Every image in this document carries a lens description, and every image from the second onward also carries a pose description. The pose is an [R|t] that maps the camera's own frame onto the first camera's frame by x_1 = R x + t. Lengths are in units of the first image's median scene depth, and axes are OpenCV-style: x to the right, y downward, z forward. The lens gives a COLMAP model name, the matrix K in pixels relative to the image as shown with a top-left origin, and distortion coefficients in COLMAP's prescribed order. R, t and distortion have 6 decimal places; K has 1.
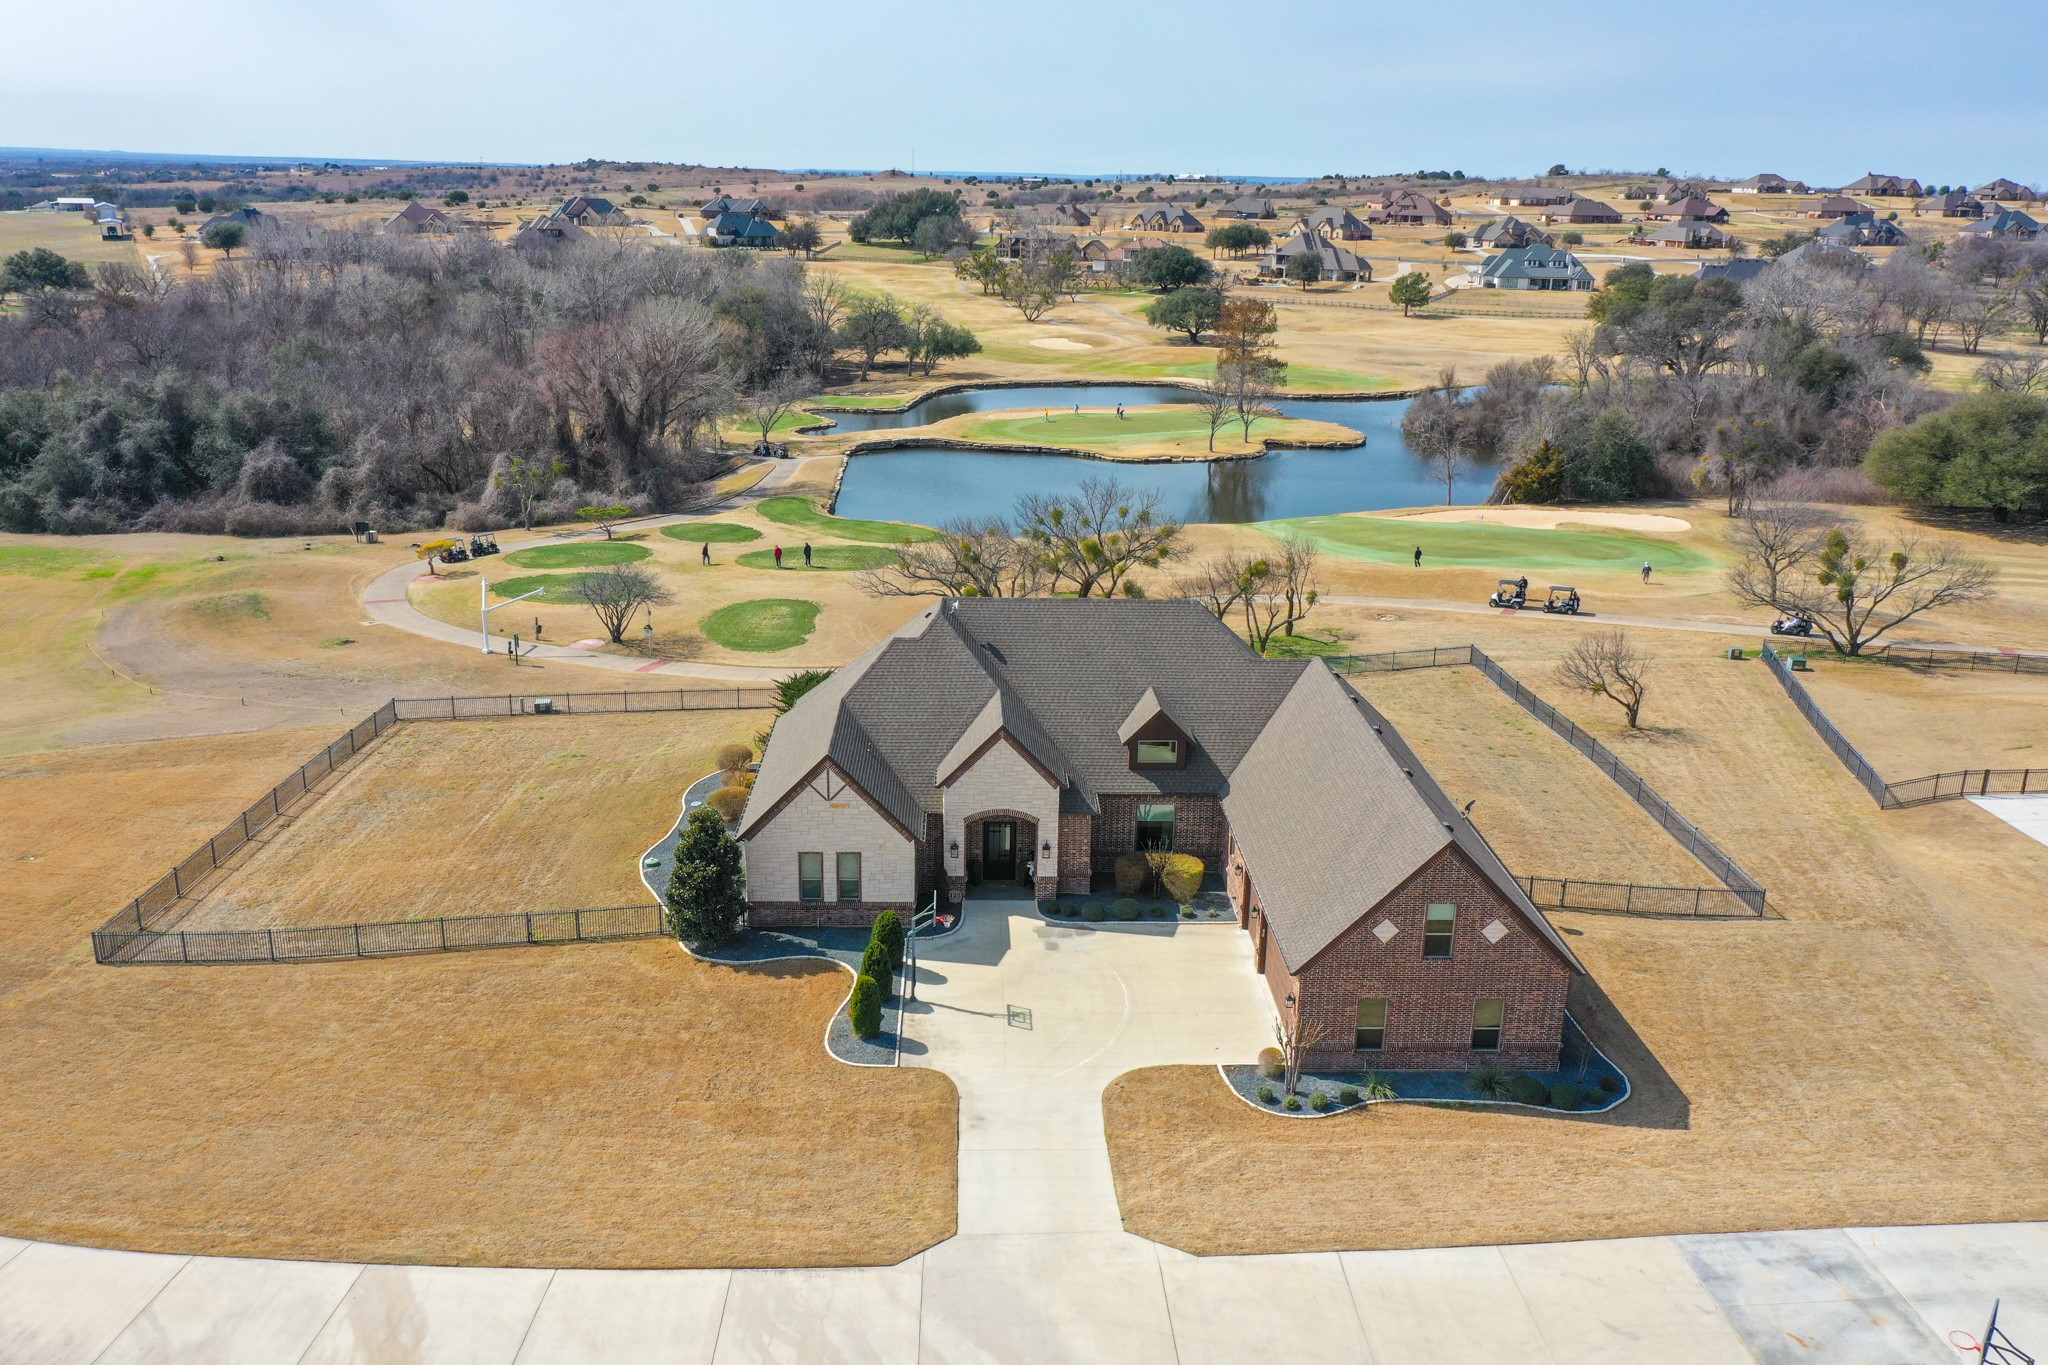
lens RADIAL K [[1615.0, 0, 1024.0], [0, 1615.0, 682.5], [0, 0, 1]] dist [0.005880, 0.006450]
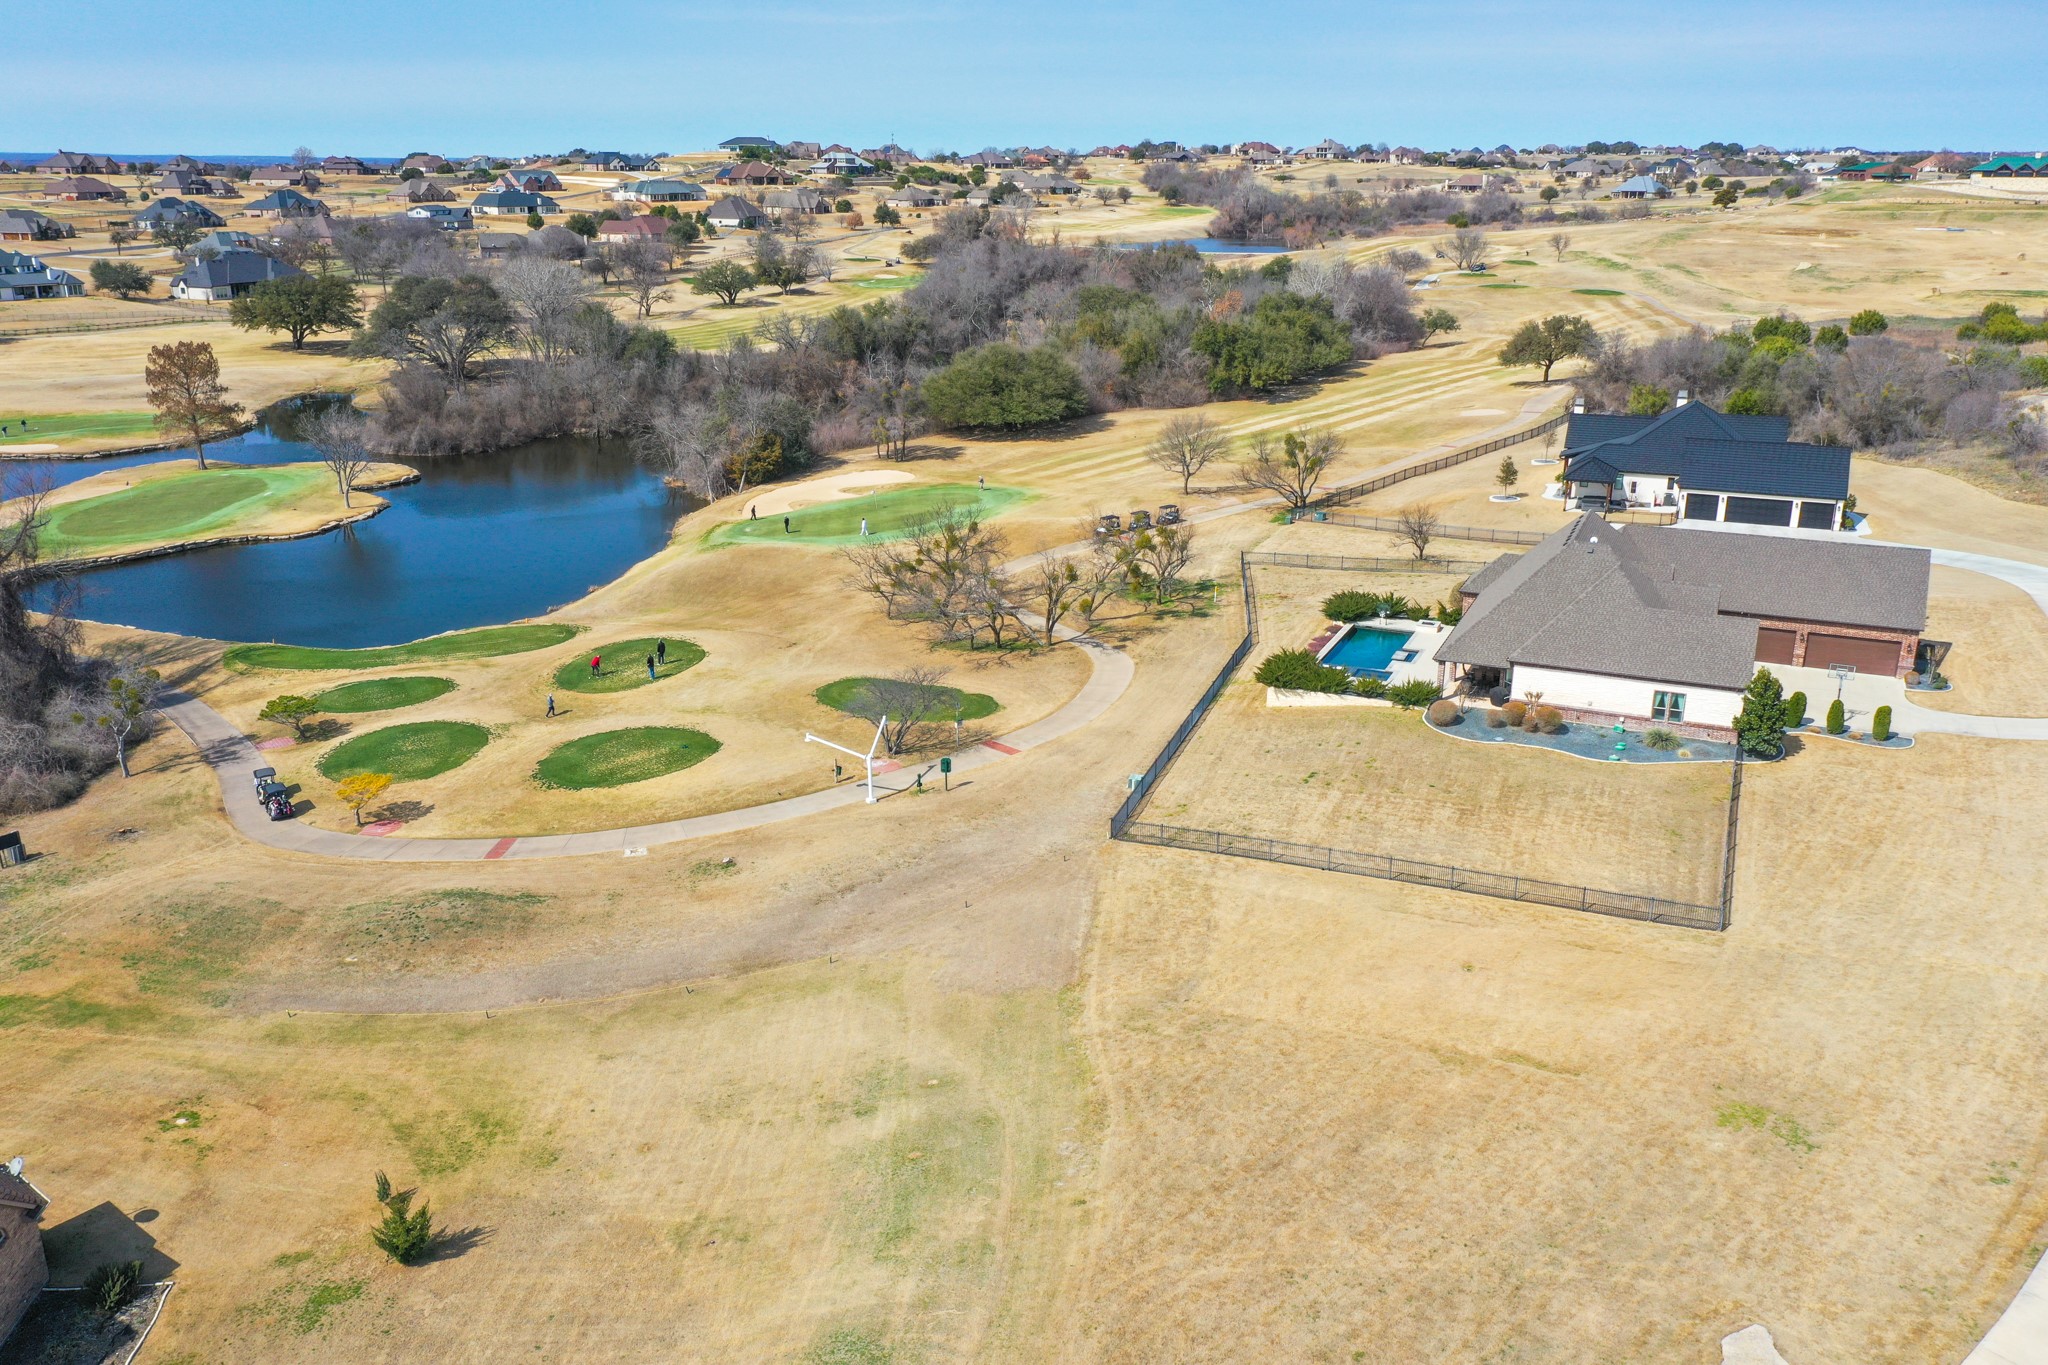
lens RADIAL K [[1615.0, 0, 1024.0], [0, 1615.0, 682.5], [0, 0, 1]] dist [0.005880, 0.006450]
pose [[0.438521, -0.292107, 0.849925, -0.490211], [0.272688, 0.944369, 0.183872, -0.105895], [-0.856353, 0.151133, 0.493780, 0.216007]]
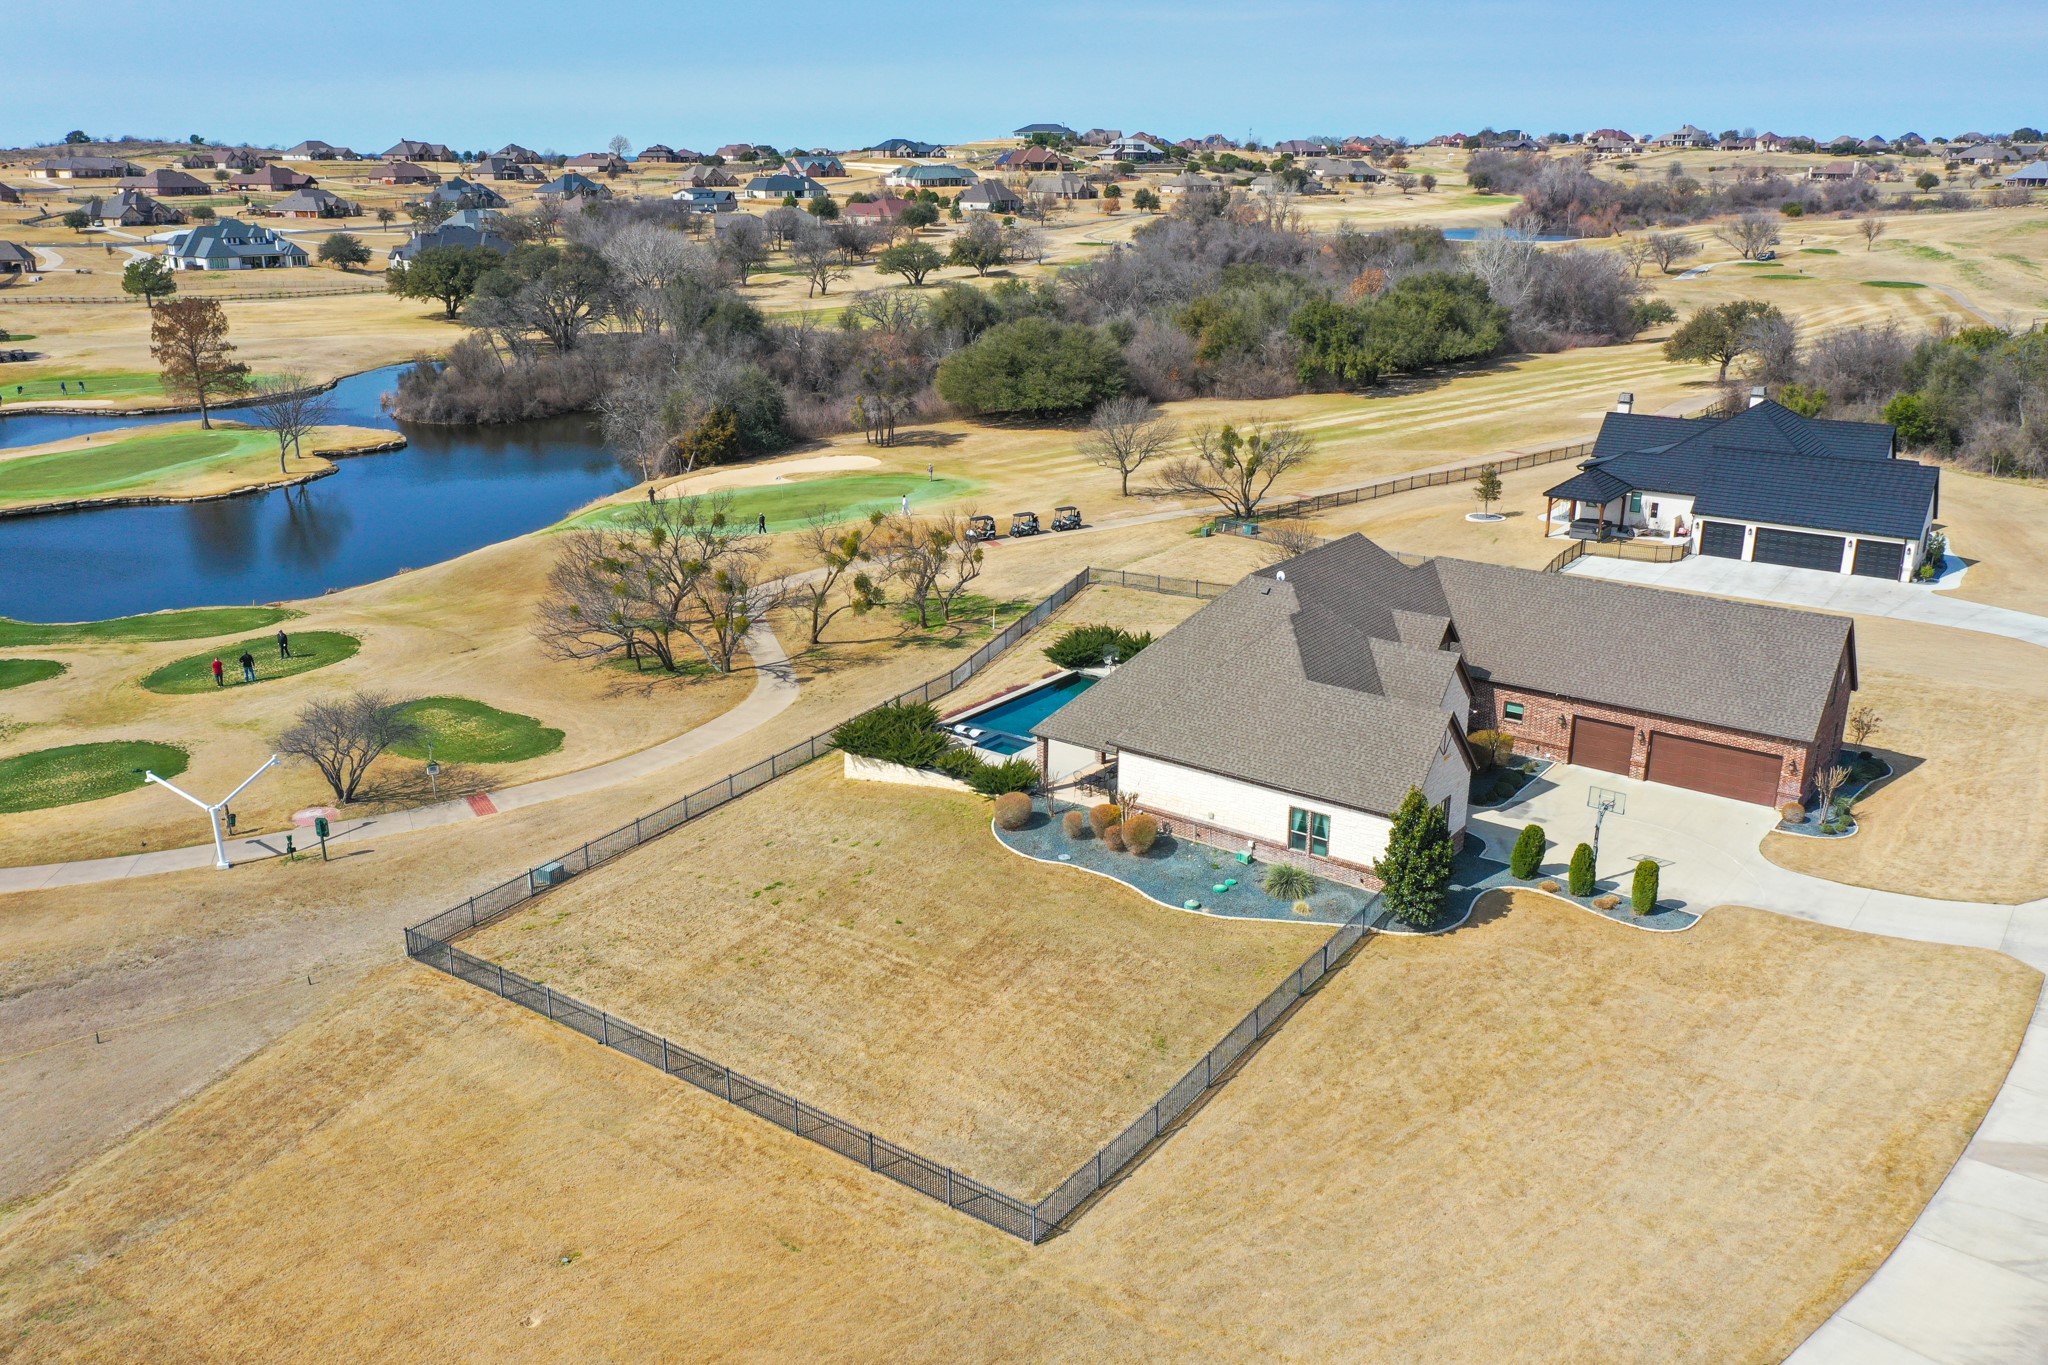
lens RADIAL K [[1615.0, 0, 1024.0], [0, 1615.0, 682.5], [0, 0, 1]] dist [0.005880, 0.006450]
pose [[0.627355, -0.256125, 0.735409, -0.283245], [0.241200, 0.961834, 0.129222, -0.047570], [-0.740438, 0.096313, 0.665188, 0.126726]]
